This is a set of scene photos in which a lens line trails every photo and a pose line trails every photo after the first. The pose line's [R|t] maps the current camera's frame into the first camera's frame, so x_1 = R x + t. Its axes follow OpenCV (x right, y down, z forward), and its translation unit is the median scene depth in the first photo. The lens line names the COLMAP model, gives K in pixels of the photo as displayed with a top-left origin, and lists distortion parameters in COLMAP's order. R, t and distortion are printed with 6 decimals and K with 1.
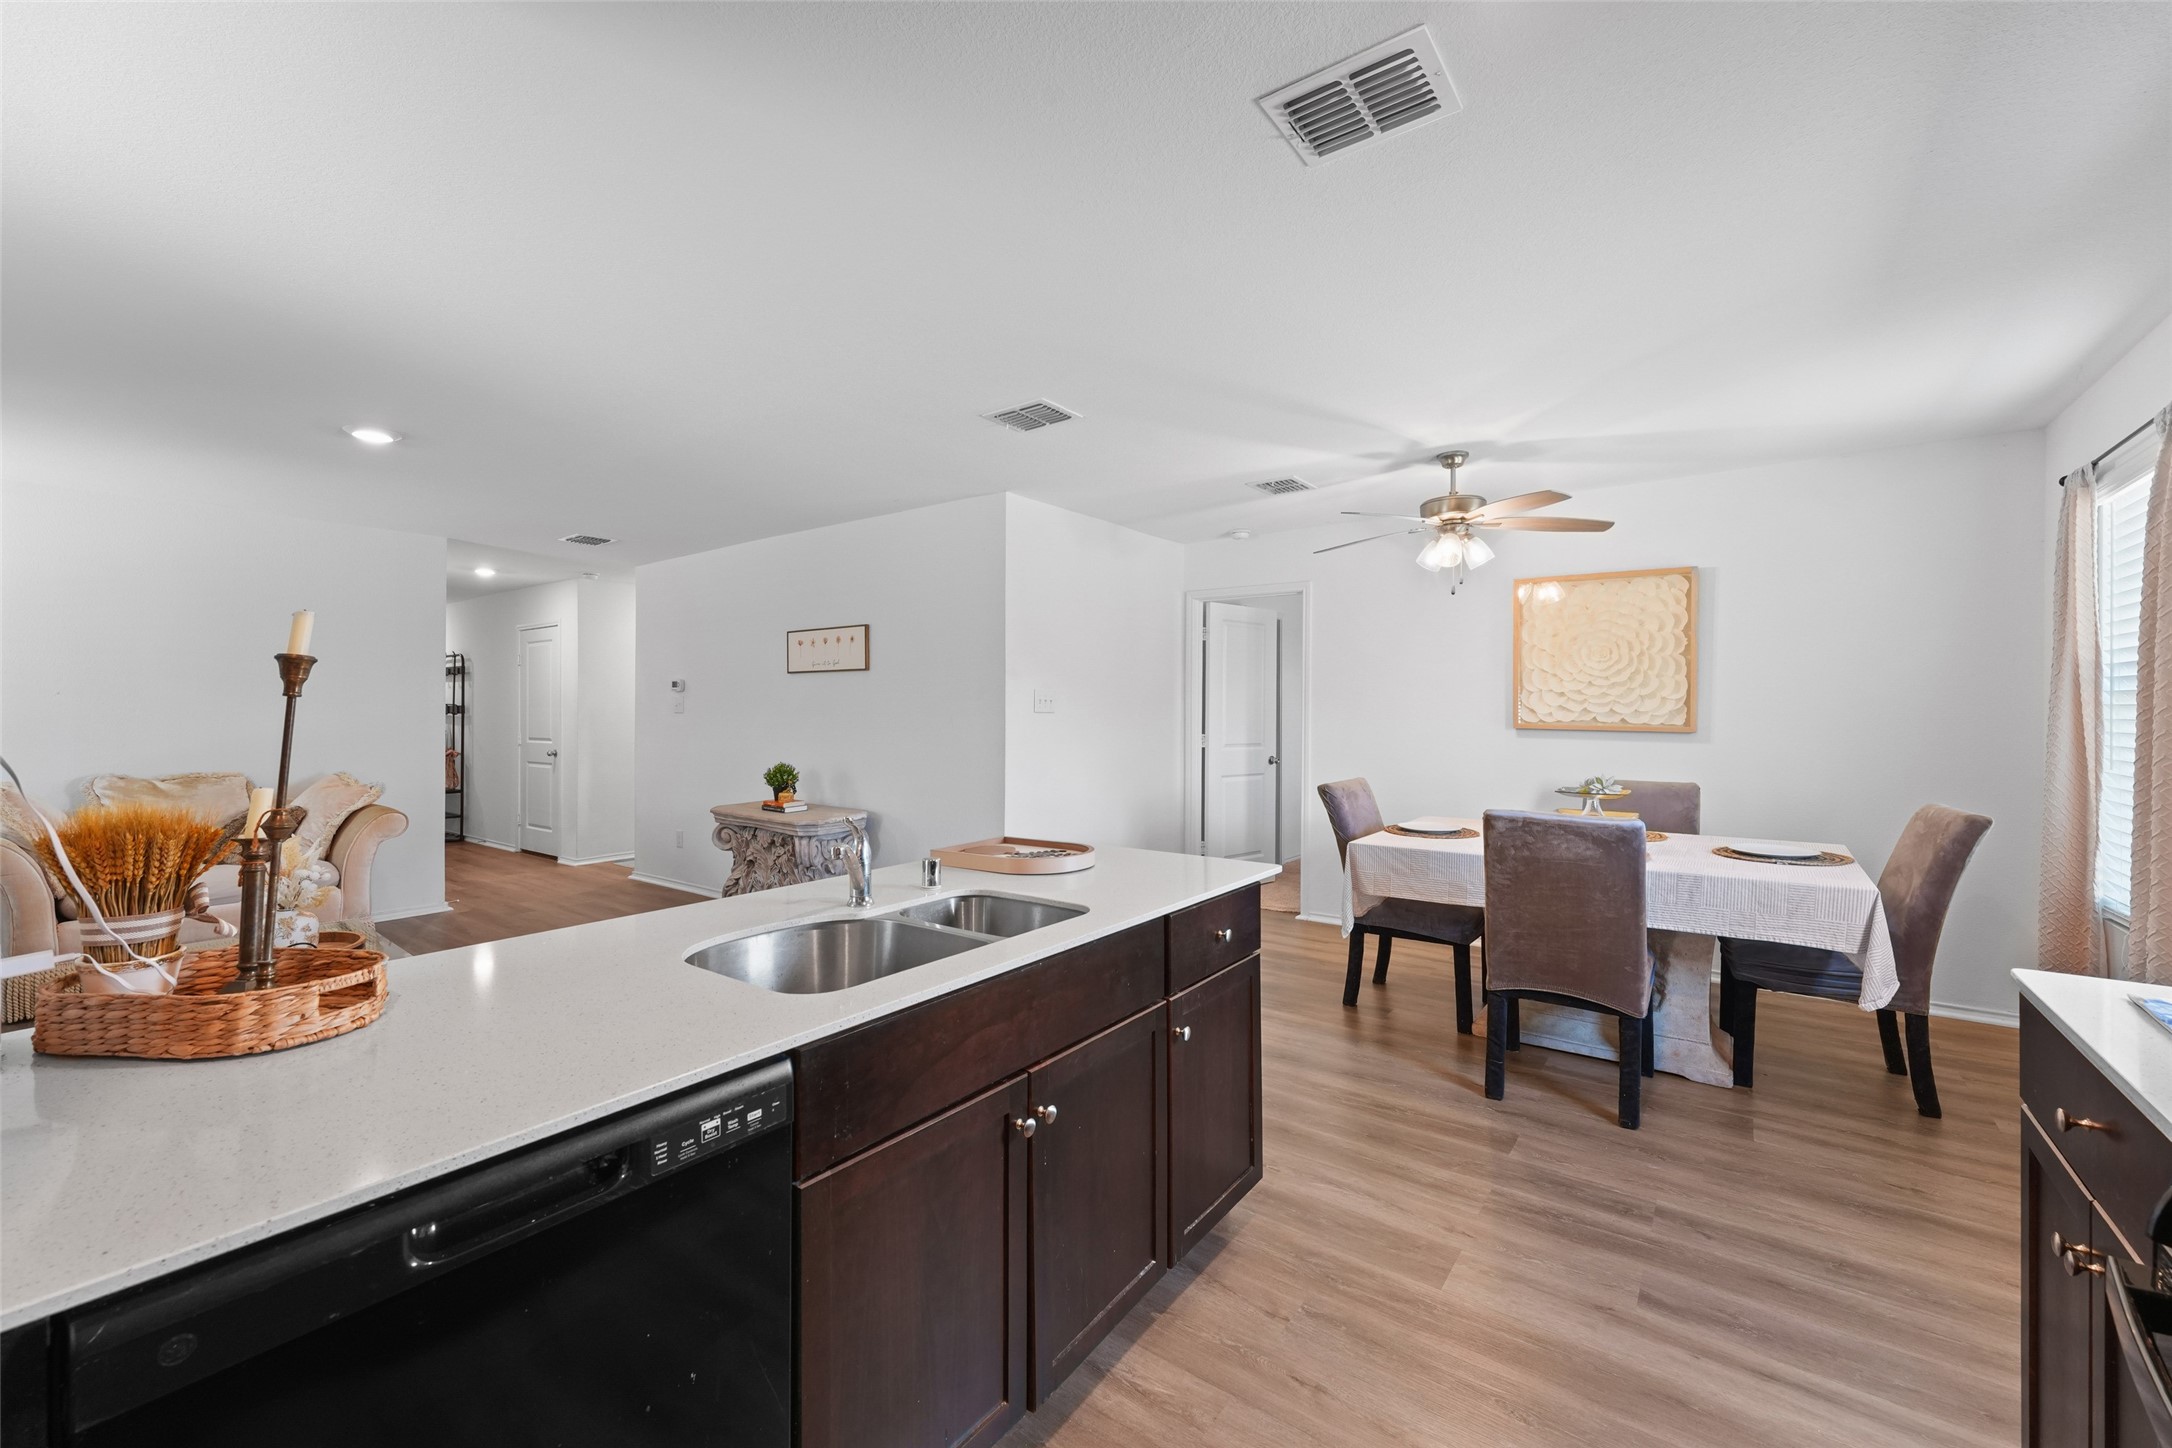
lens RADIAL K [[868.0, 0, 1072.2], [0, 868.0, 708.4], [0, 0, 1]] dist [0.001599, -0.000651]
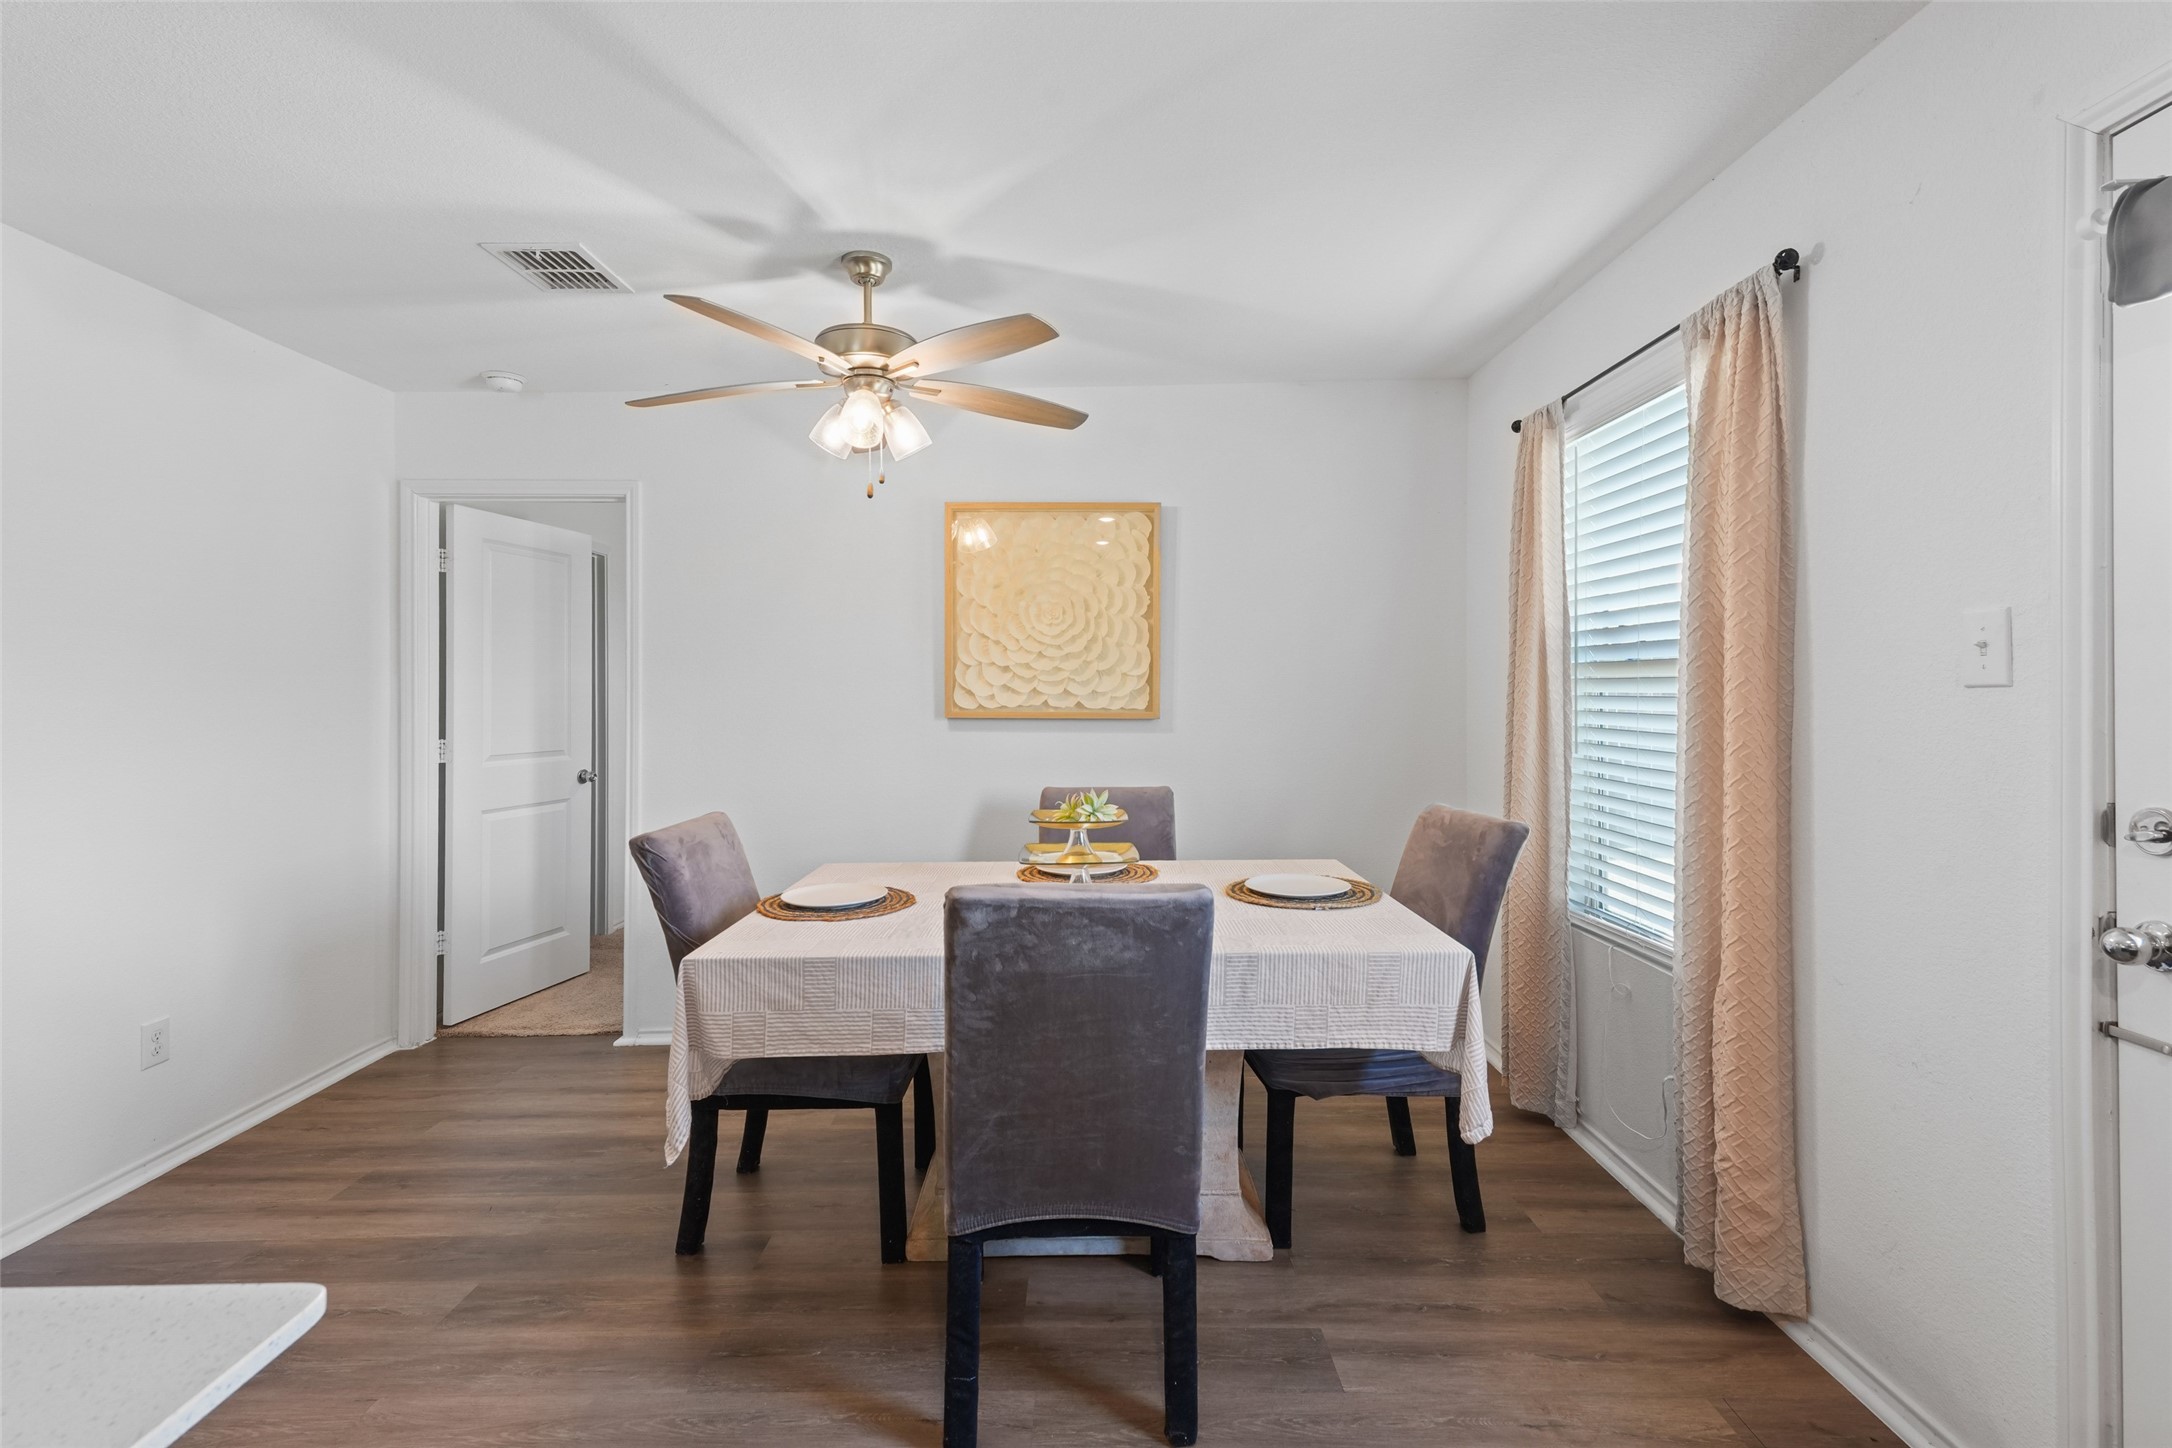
lens RADIAL K [[1013.7, 0, 1074.3], [0, 1013.7, 682.1], [0, 0, 1]] dist [0.035928, 0.000141]
pose [[0.805173, -0.000376, 0.593040, 0.139651], [0.007606, 0.999924, -0.009693, 0.003522], [-0.592992, 0.012315, 0.805114, 0.361401]]
